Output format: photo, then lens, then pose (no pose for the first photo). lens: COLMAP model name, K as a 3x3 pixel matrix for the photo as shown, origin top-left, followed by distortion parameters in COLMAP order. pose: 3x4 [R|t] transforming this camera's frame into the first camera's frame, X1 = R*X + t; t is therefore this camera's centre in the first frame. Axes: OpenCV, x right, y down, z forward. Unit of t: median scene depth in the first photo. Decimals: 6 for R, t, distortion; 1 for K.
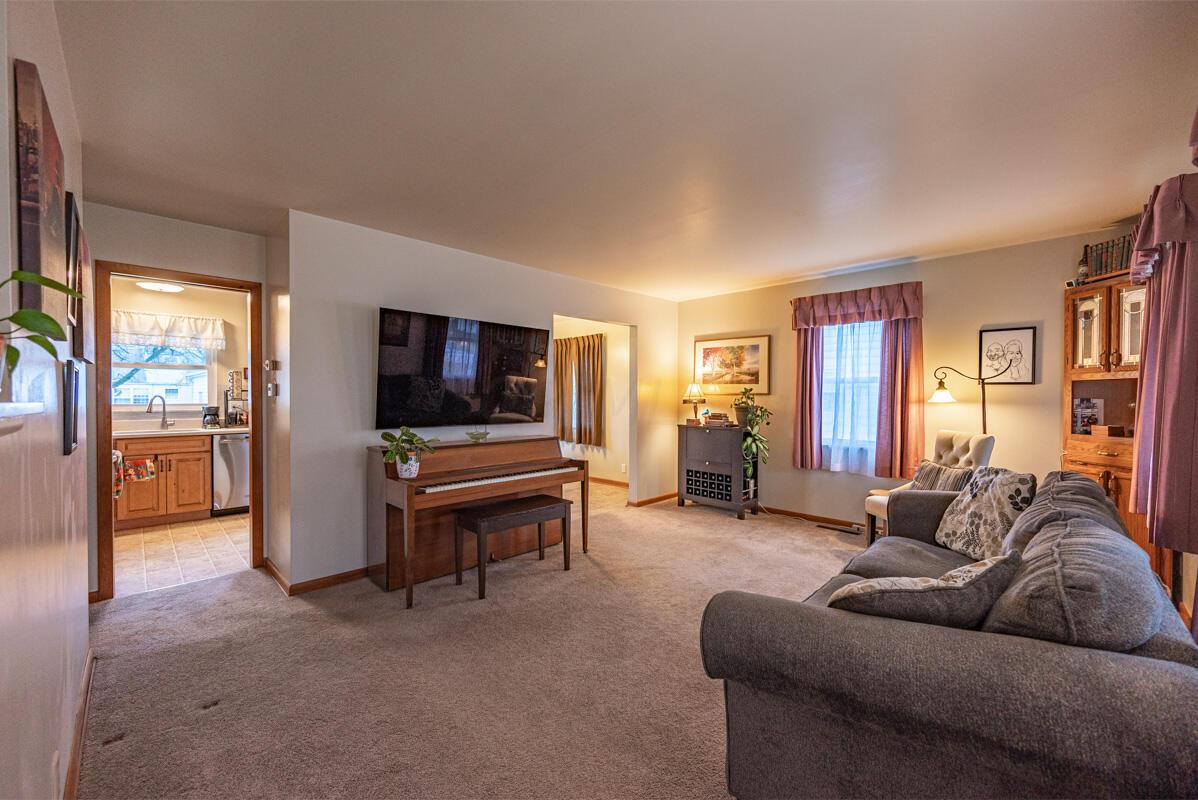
lens RADIAL K [[471.1, 0, 603.1], [0, 471.1, 402.1], [0, 0, 1]] dist [0.001062, -0.001785]
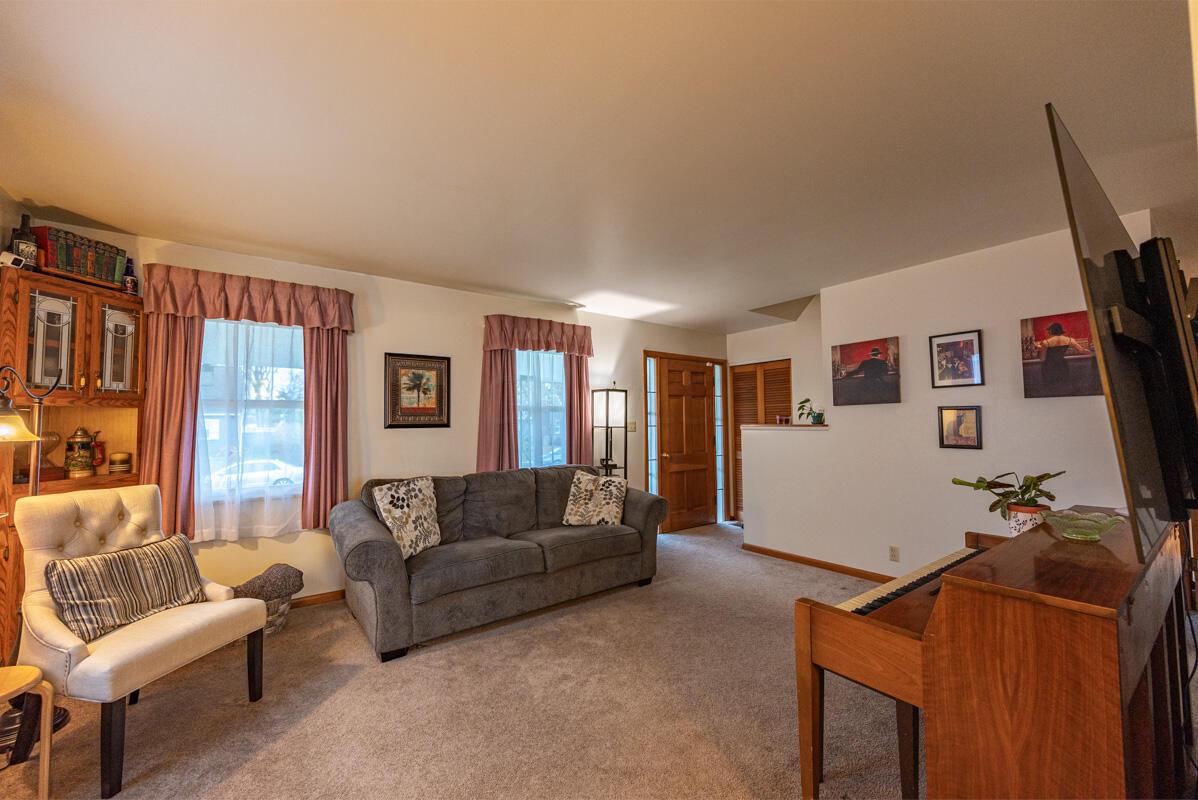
lens RADIAL K [[471.1, 0, 603.1], [0, 471.1, 402.1], [0, 0, 1]] dist [0.001062, -0.001785]
pose [[-0.989474, 0.016930, 0.143715, 0.048449], [0.011601, 0.999216, -0.037840, -0.010683], [-0.144243, -0.035774, -0.988895, 1.071949]]
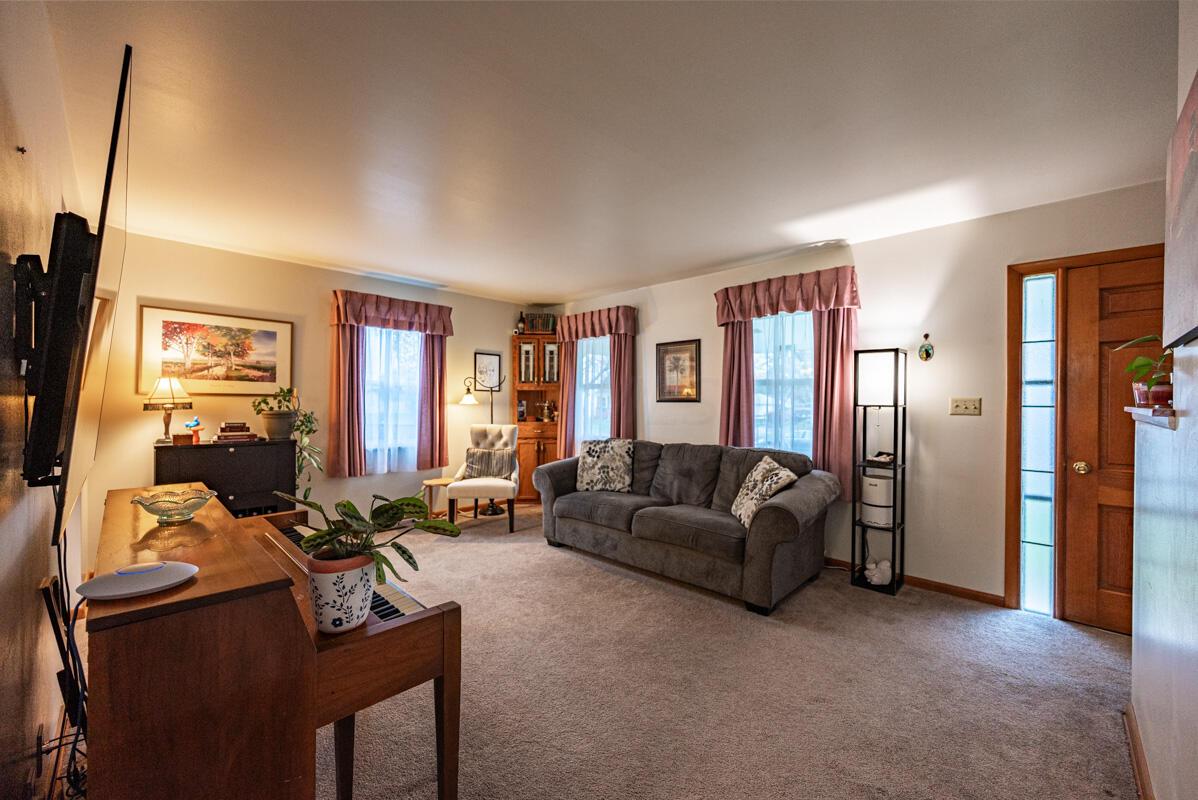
lens RADIAL K [[471.1, 0, 603.1], [0, 471.1, 402.1], [0, 0, 1]] dist [0.001062, -0.001785]
pose [[-0.010284, -0.005370, 0.999933, -0.477186], [0.006640, 0.999963, 0.005439, -0.007162], [-0.999925, 0.006695, -0.010248, 0.494644]]
